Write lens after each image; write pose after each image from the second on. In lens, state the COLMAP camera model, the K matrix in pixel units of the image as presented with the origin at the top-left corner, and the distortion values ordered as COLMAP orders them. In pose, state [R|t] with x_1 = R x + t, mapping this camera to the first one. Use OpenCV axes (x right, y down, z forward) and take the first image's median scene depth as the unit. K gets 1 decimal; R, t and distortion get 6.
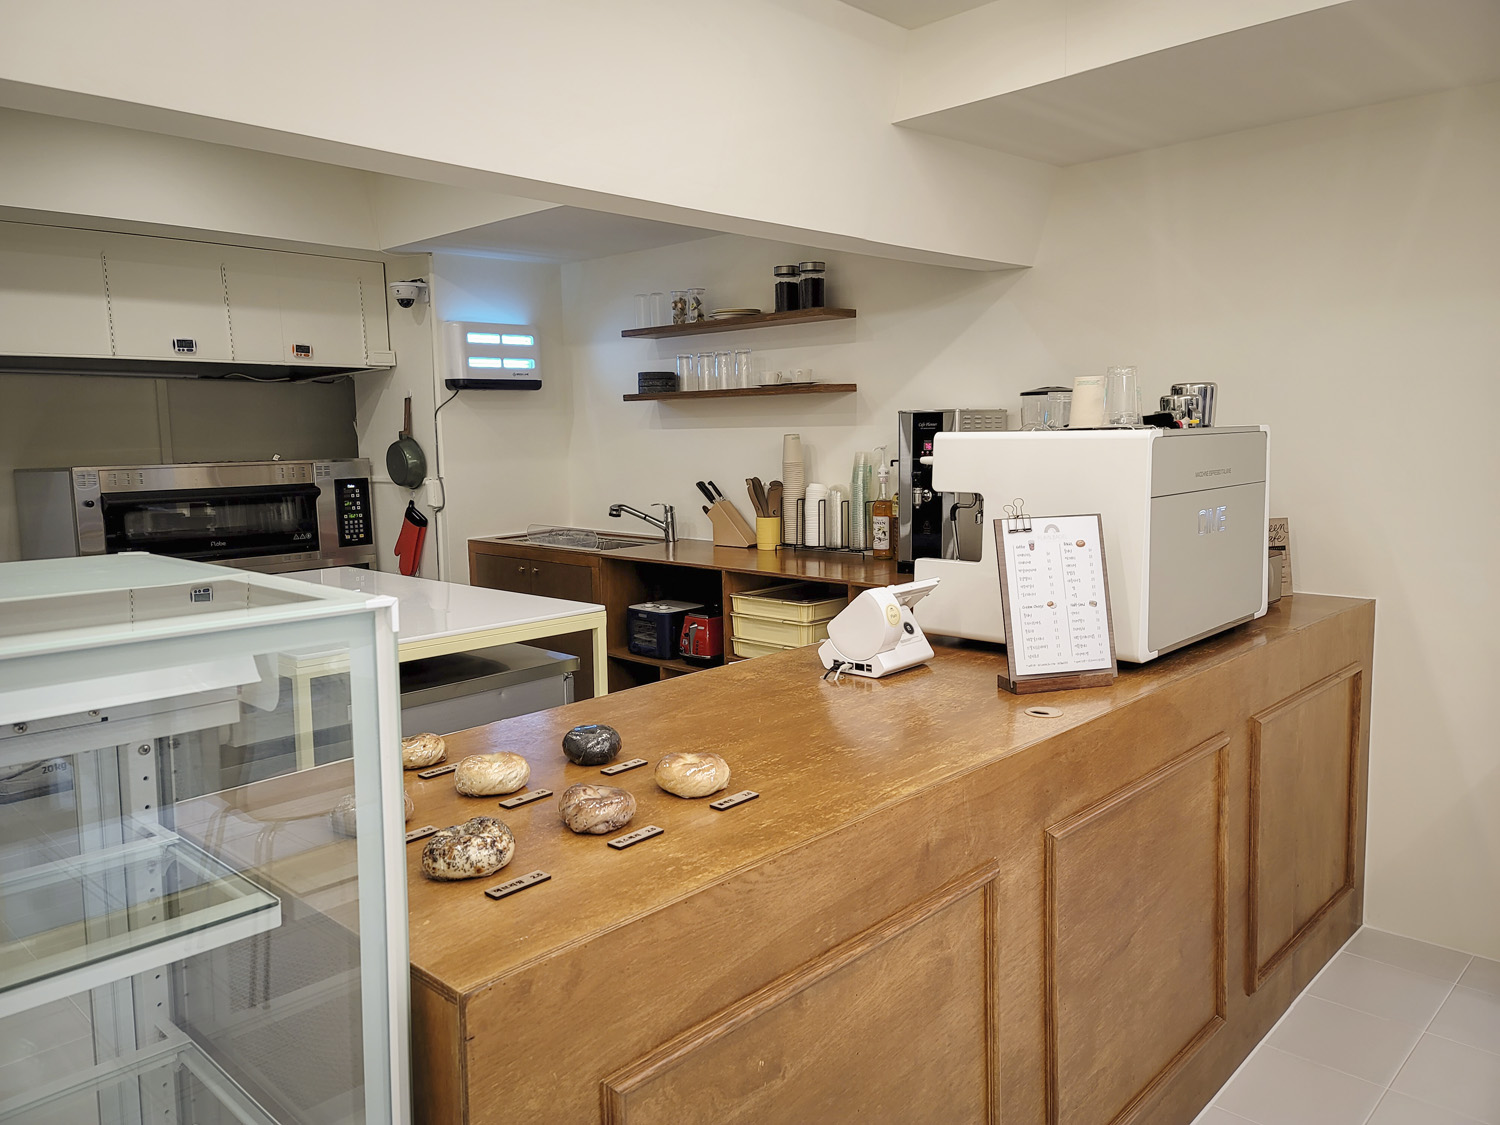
lens RADIAL K [[1096.7, 0, 758.2], [0, 1096.7, 551.7], [0, 0, 1]] dist [0.084933, -0.007387]
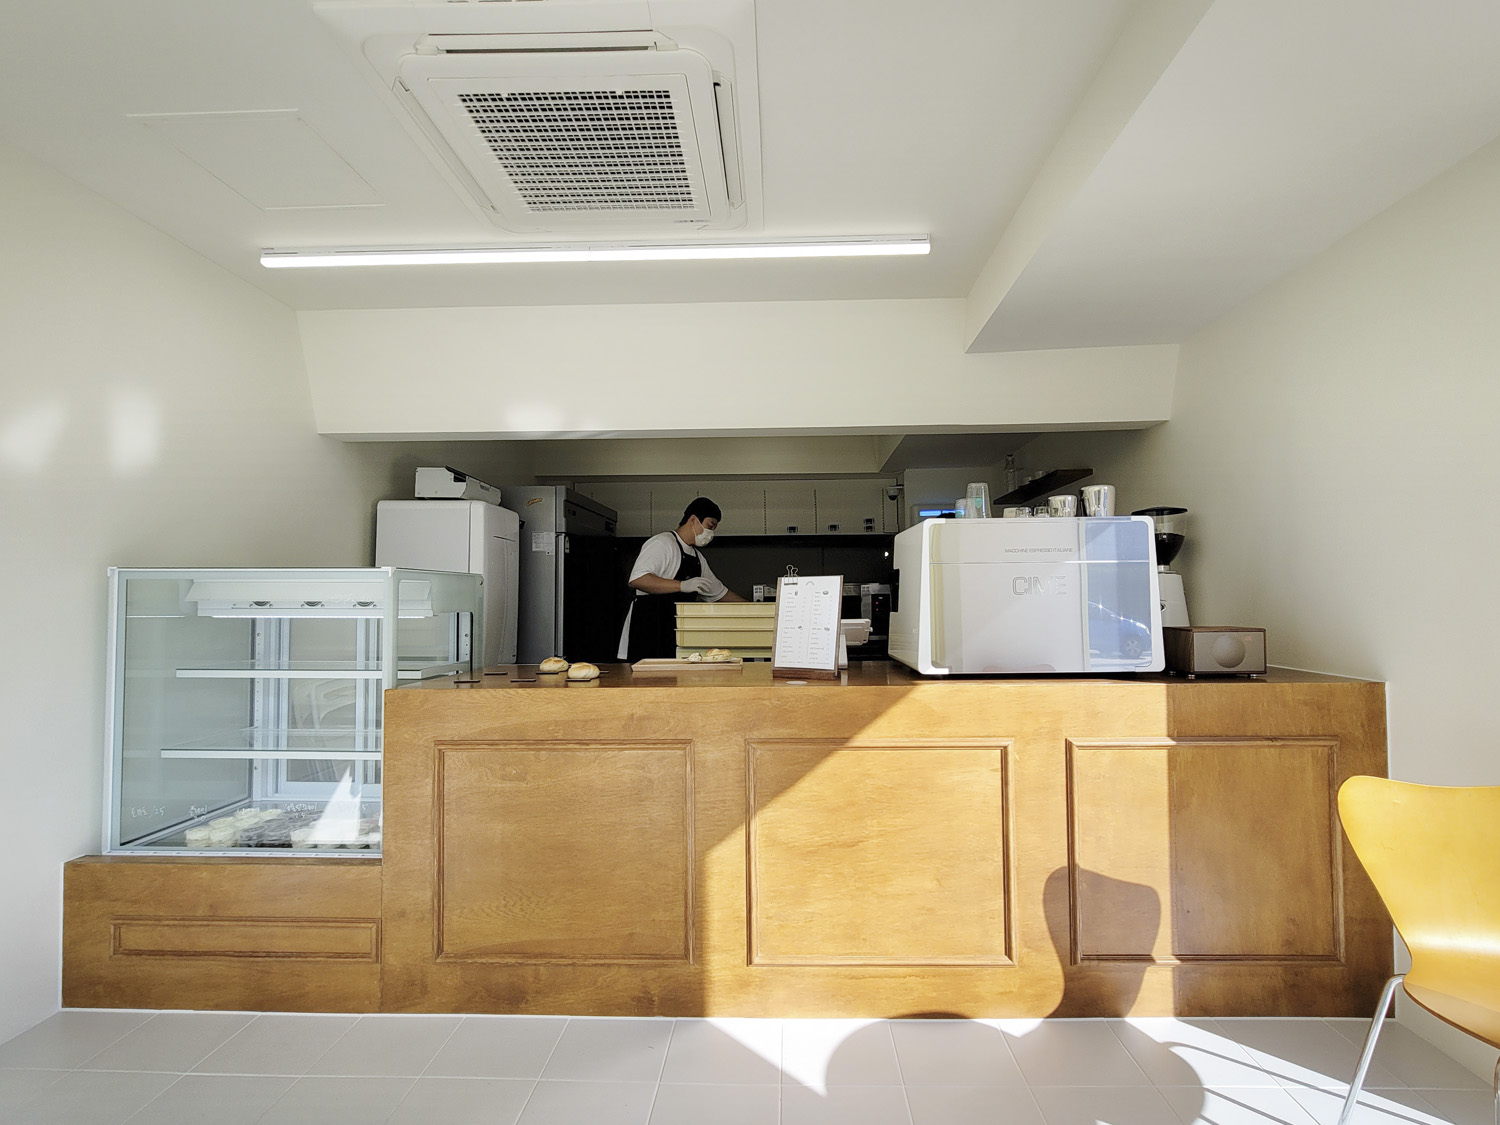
lens RADIAL K [[701.8, 0, 756.9], [0, 701.8, 582.5], [0, 0, 1]] dist [-0.000356, 0.000171]
pose [[0.666045, -0.007437, -0.745875, 0.409290], [-0.087224, 0.992314, -0.087783, 0.036920], [0.740795, 0.123526, 0.660276, 0.089140]]
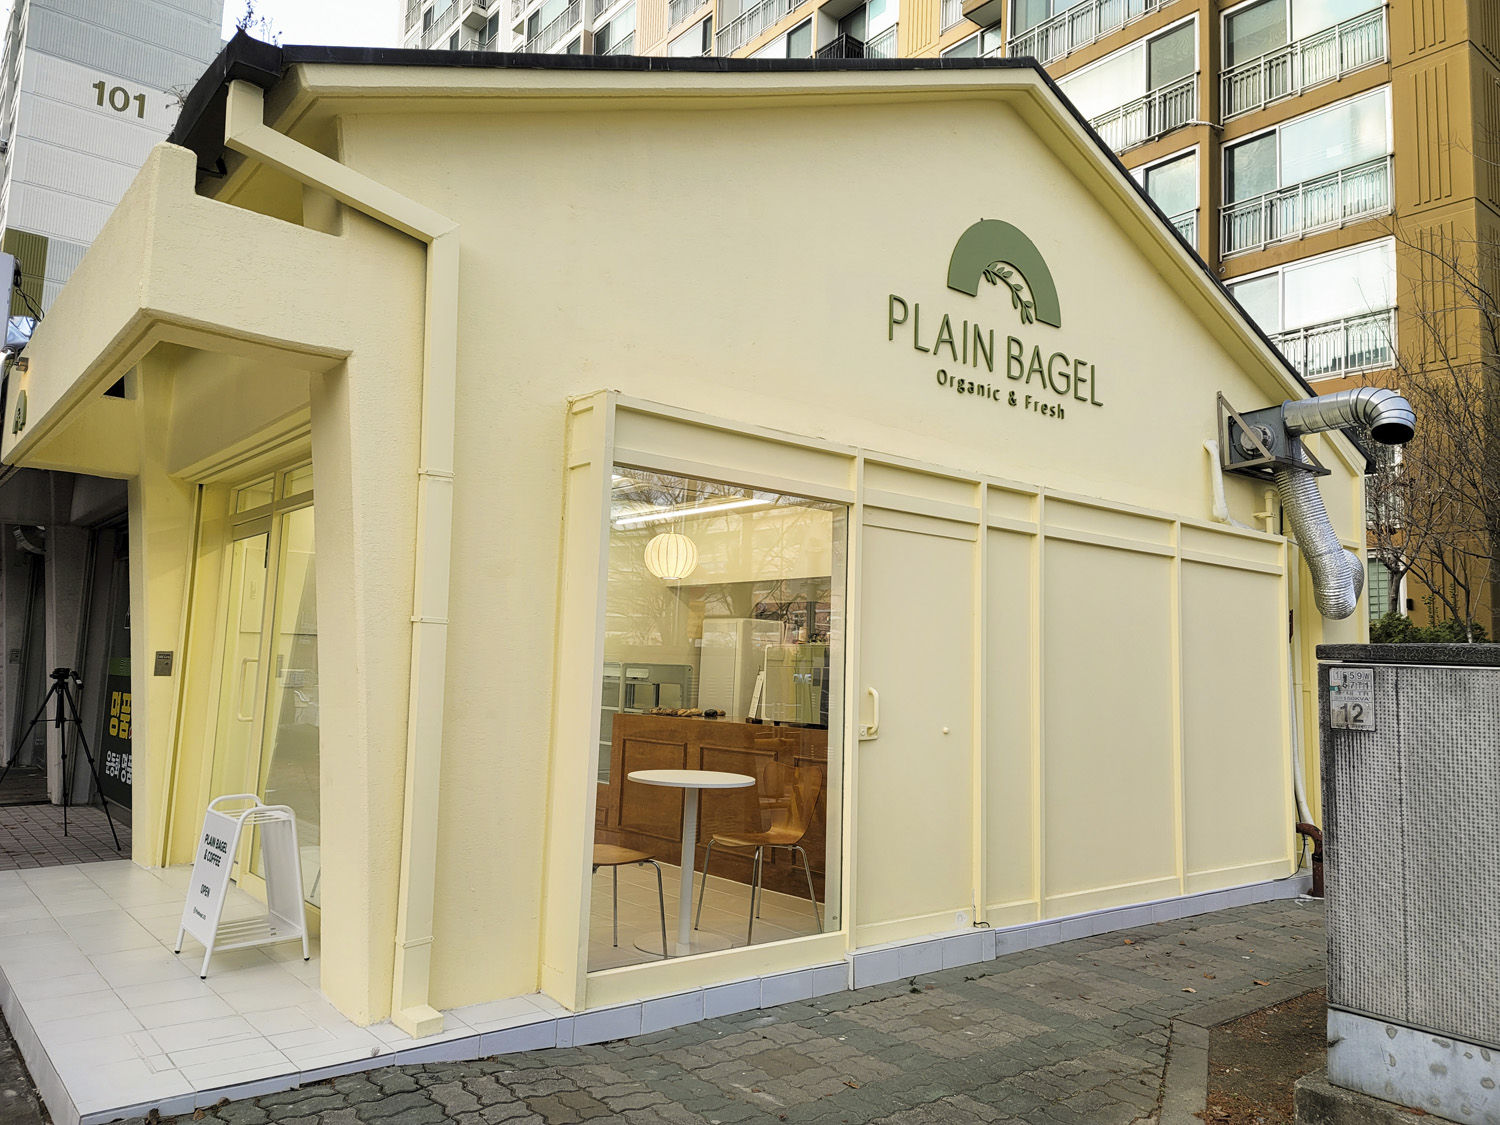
lens RADIAL K [[1096.7, 0, 758.2], [0, 1096.7, 551.7], [0, 0, 1]] dist [0.084933, -0.007387]
pose [[-0.128850, -0.094063, -0.987193, 1.530929], [-0.139988, 0.987248, -0.075797, -0.057265], [0.981734, 0.128429, -0.140375, 0.612995]]
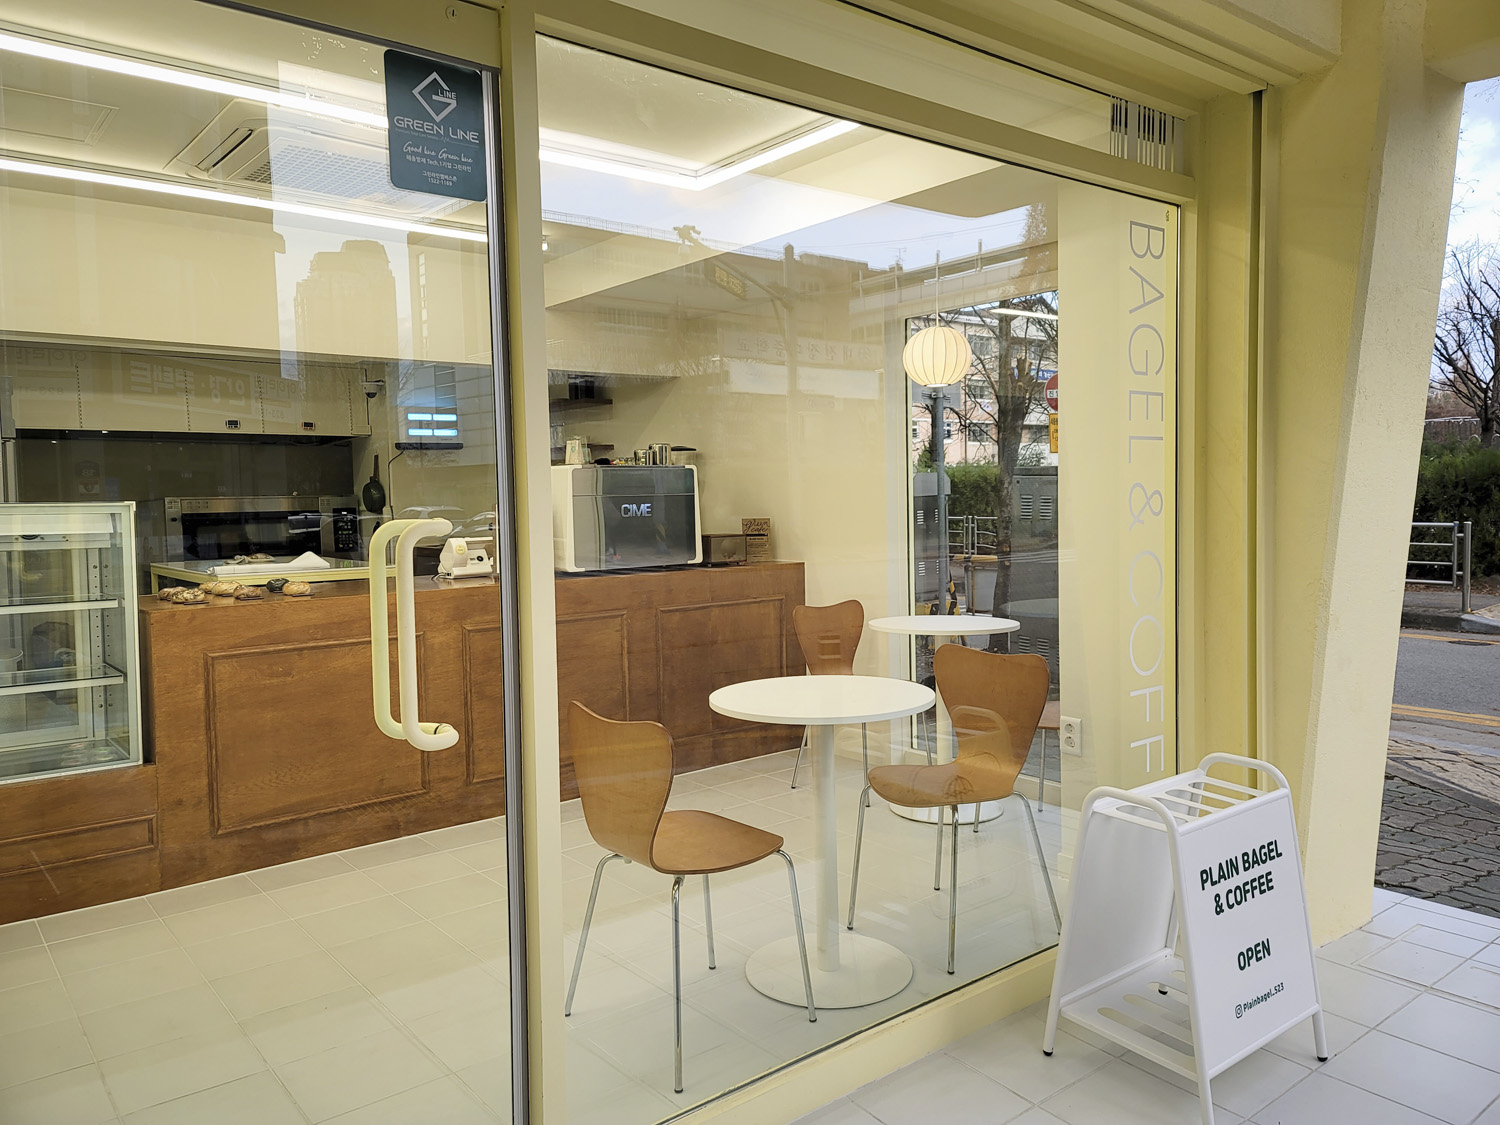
lens RADIAL K [[1096.7, 0, 758.2], [0, 1096.7, 551.7], [0, 0, 1]] dist [0.084933, -0.007387]
pose [[0.991237, 0.007134, -0.131905, 0.451514], [-0.014471, 0.998395, -0.054752, 0.078495], [0.131302, 0.056181, 0.989749, -0.489614]]
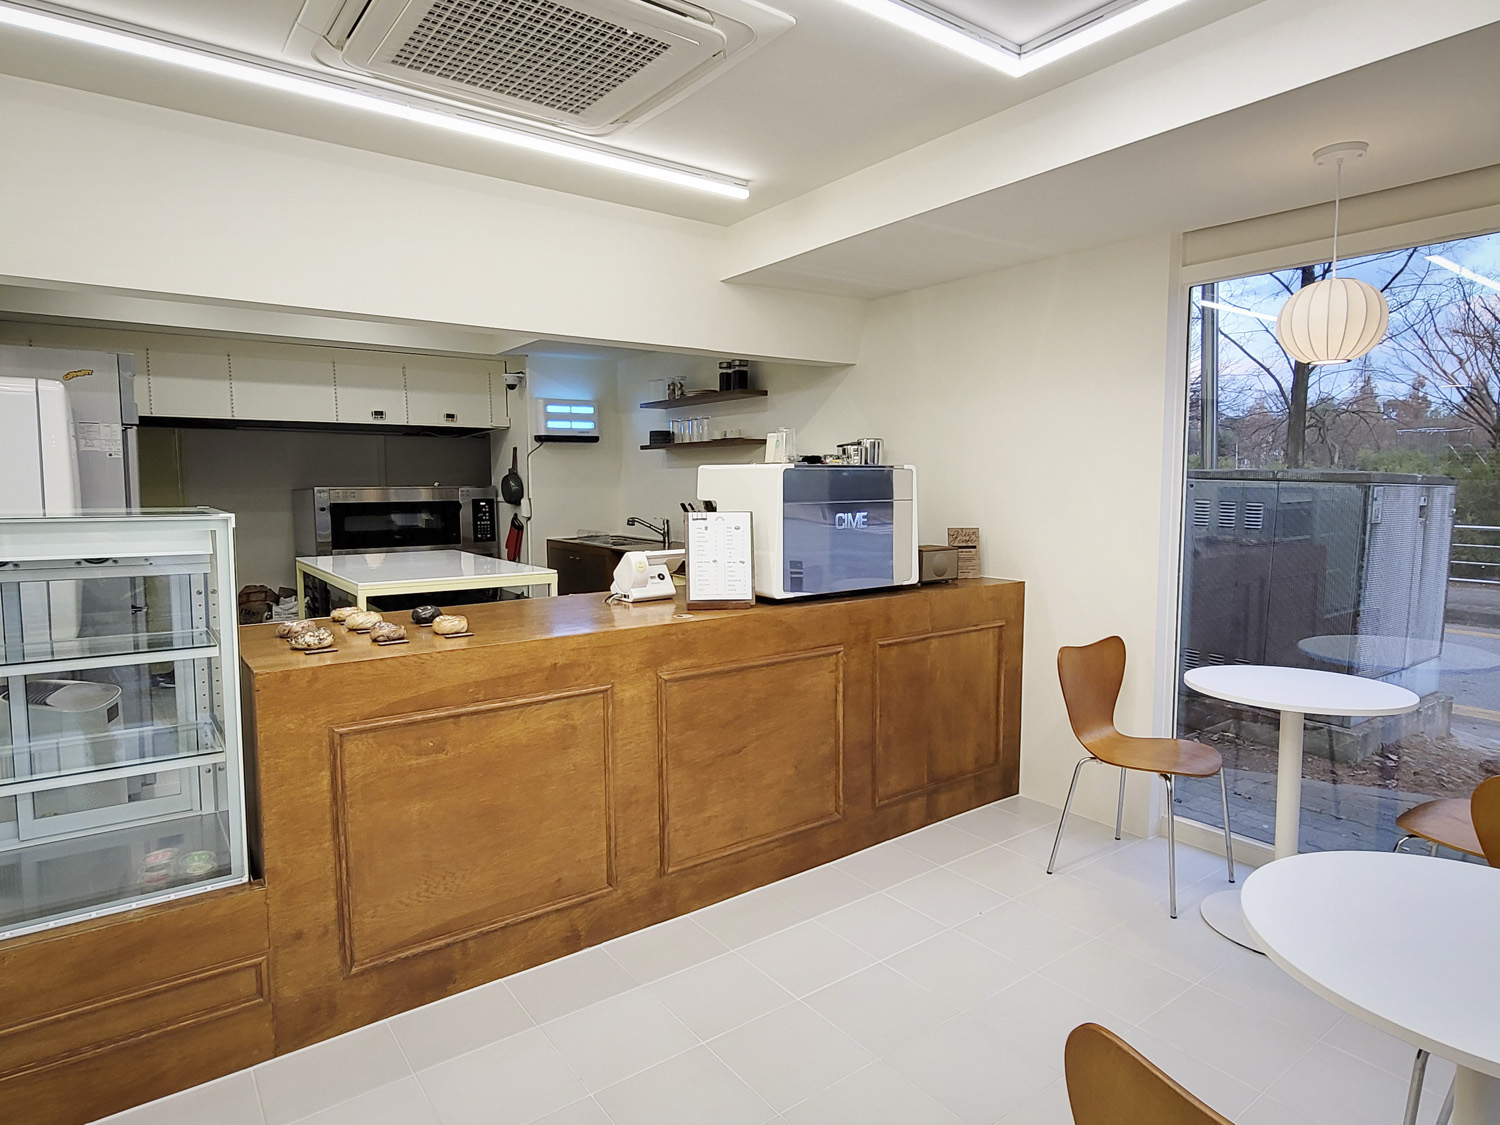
lens RADIAL K [[868.5, 0, 750.0], [0, 868.5, 562.5], [0, 0, 1]] dist [0.010060, 0.001421]
pose [[0.984612, 0.033230, -0.171566, 0.242875], [-0.035806, 0.999287, -0.011939, 0.027957], [0.171047, 0.017898, 0.985100, -0.155044]]
